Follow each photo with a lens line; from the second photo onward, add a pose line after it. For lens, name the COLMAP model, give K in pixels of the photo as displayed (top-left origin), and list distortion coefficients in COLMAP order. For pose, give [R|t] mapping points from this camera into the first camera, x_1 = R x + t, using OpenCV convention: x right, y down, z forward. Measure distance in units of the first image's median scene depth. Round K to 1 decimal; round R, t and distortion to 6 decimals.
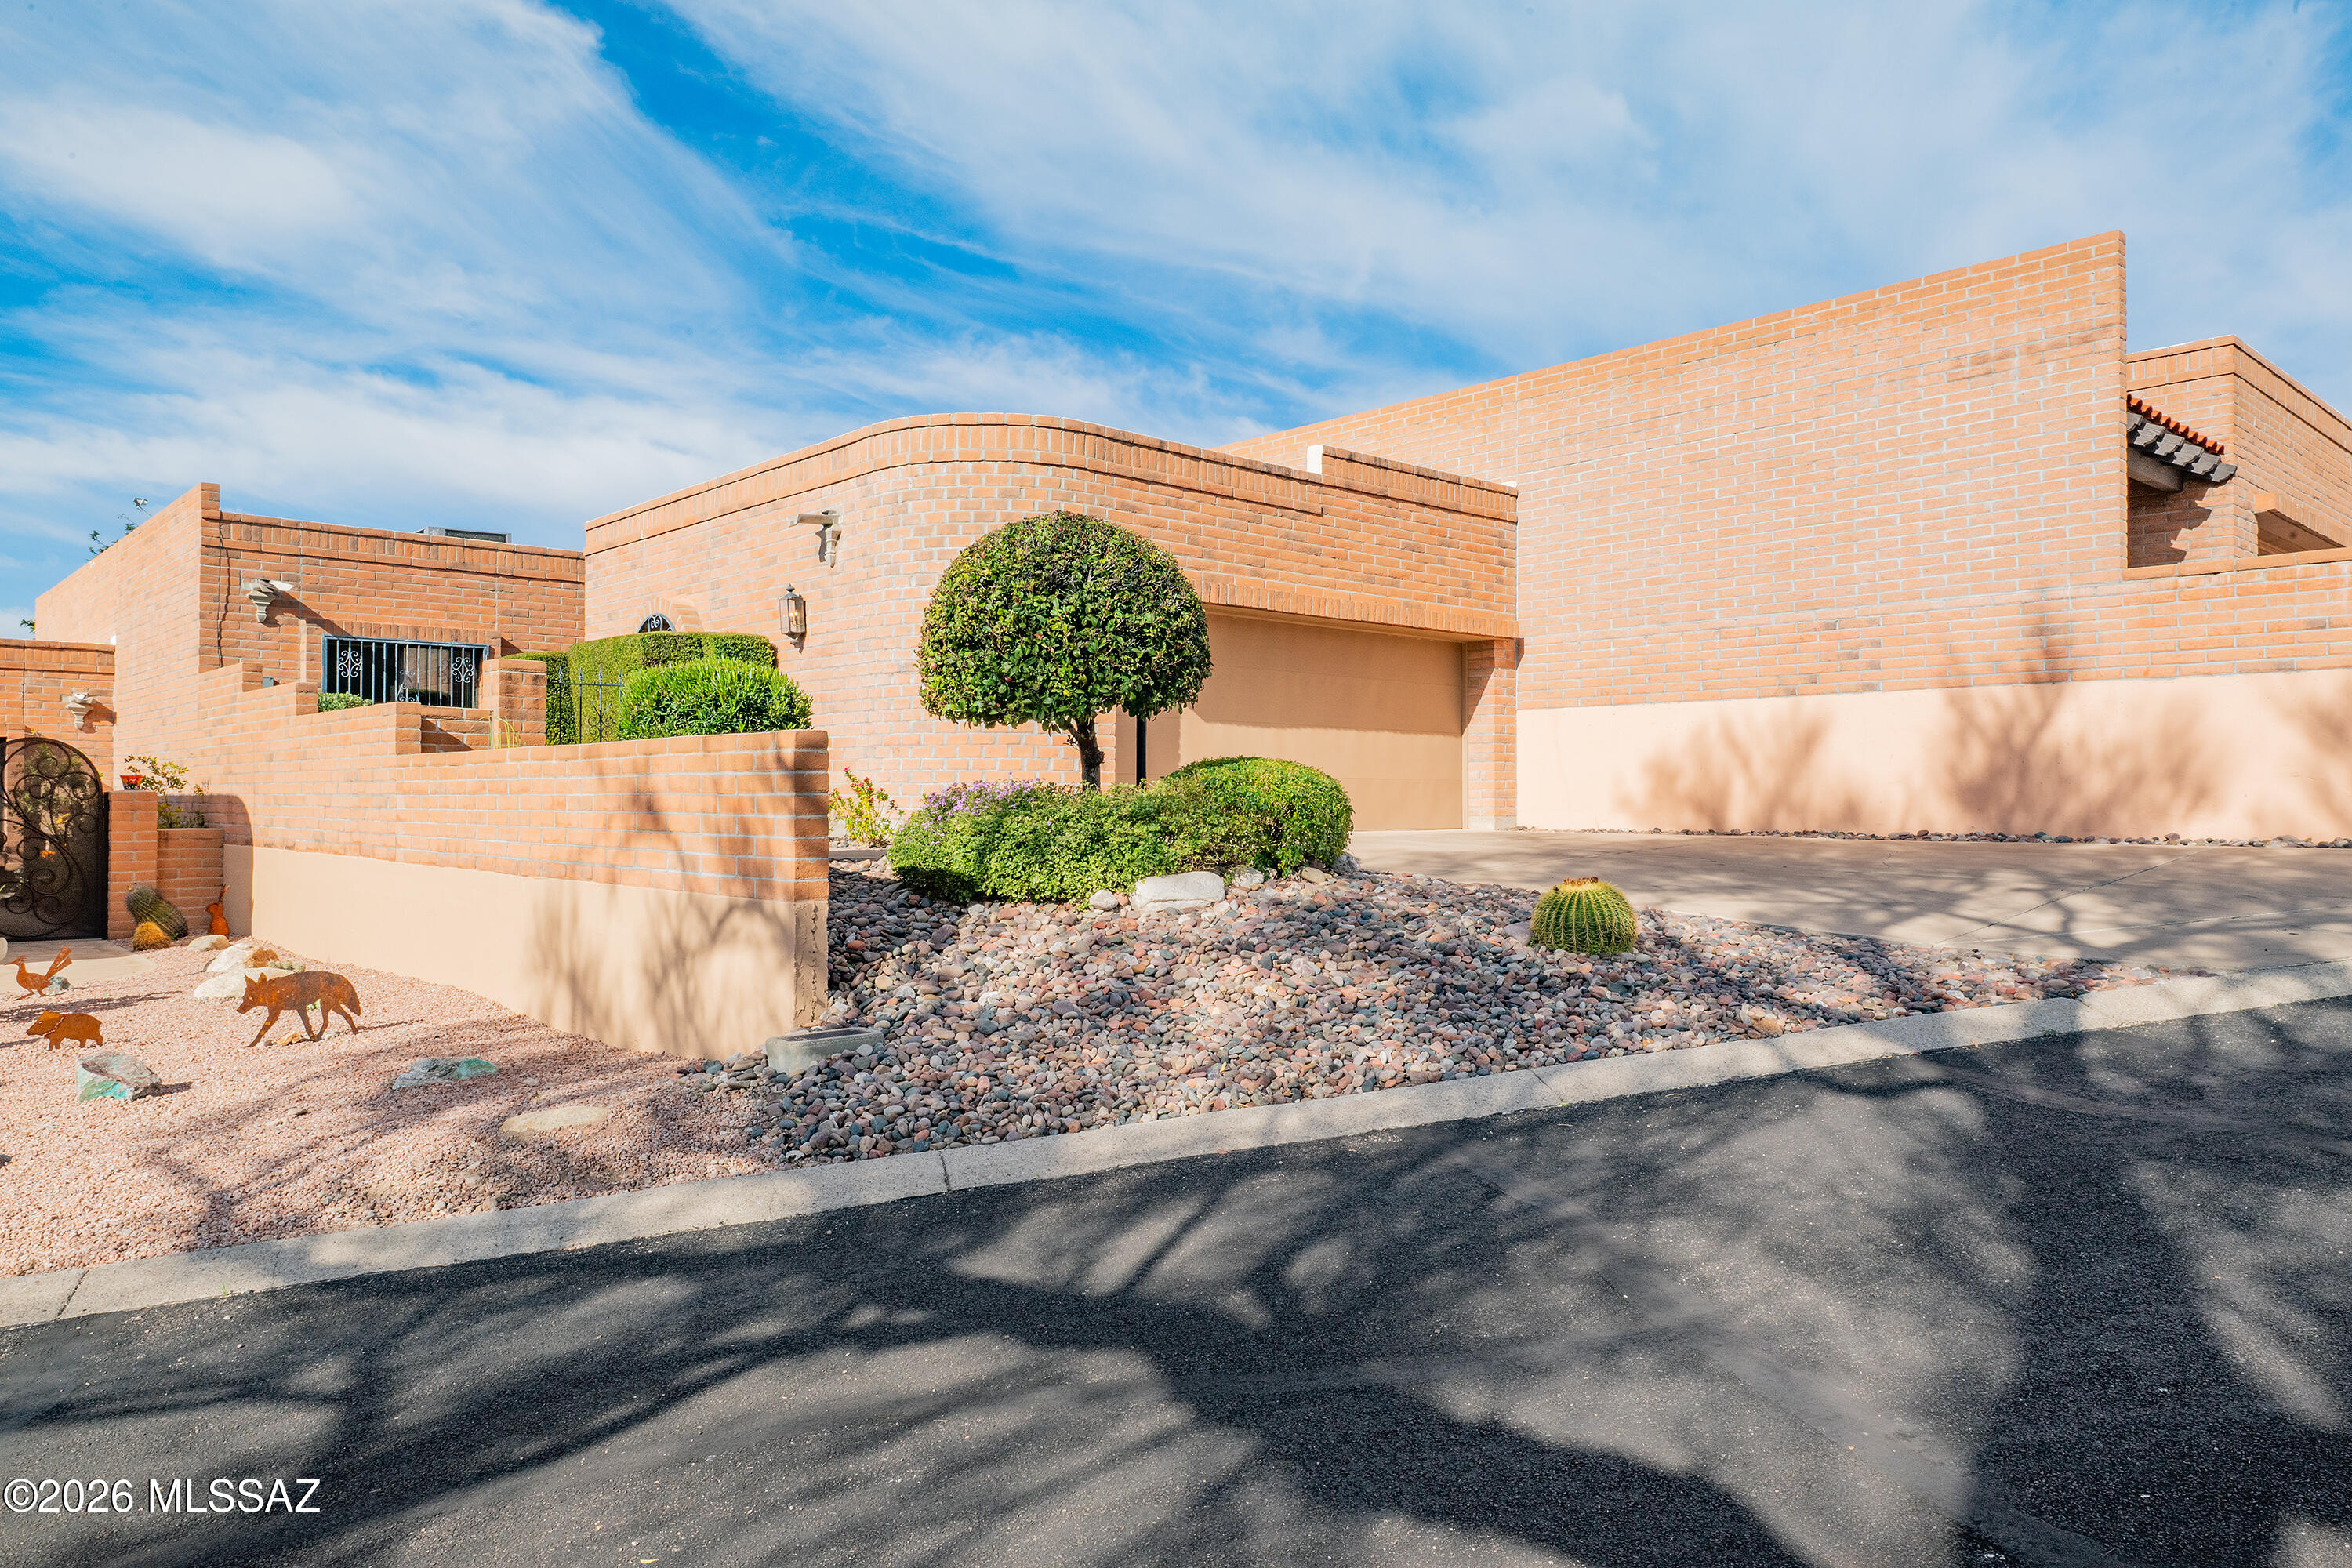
lens RADIAL K [[1546.1, 0, 1188.4], [0, 1546.1, 781.6], [0, 0, 1]] dist [0.000784, 0.001567]
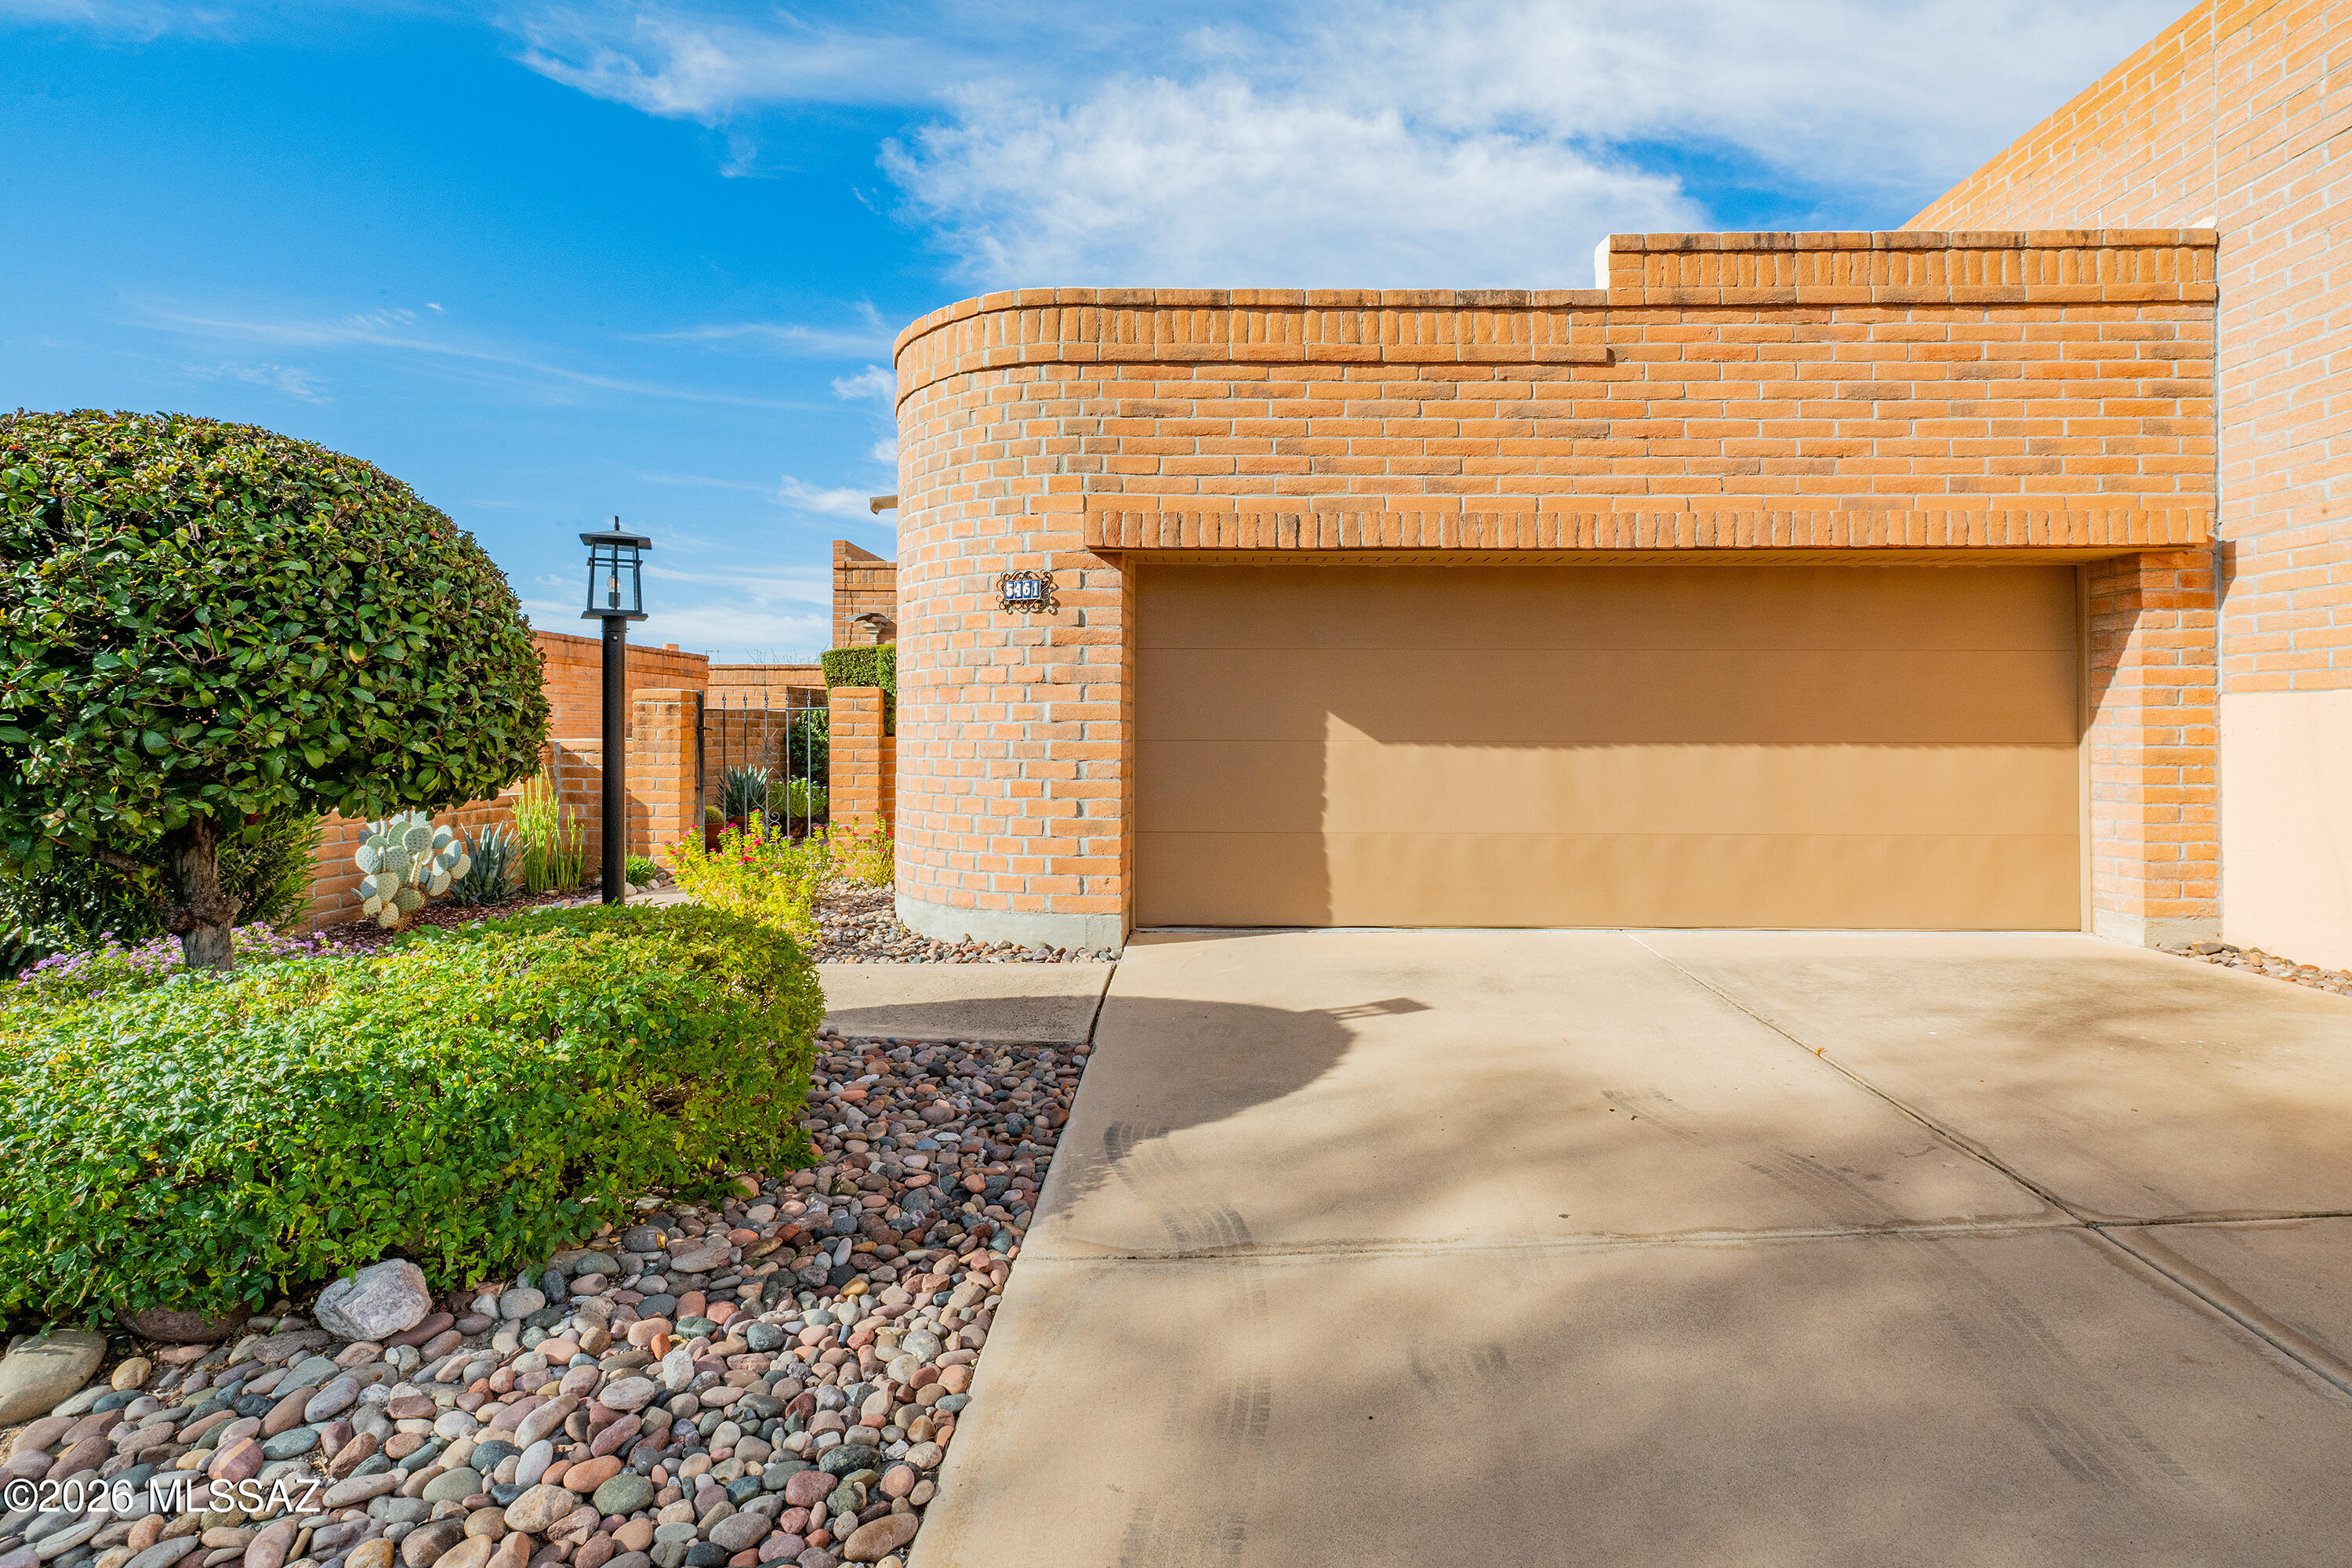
lens RADIAL K [[1170.5, 0, 1160.6], [0, 1170.5, 723.0], [0, 0, 1]] dist [0.001364, -0.000454]
pose [[0.726312, -0.010066, -0.687291, 0.226471], [0.008349, 0.999948, -0.005822, -0.038653], [0.687314, -0.001509, 0.726358, 0.522301]]
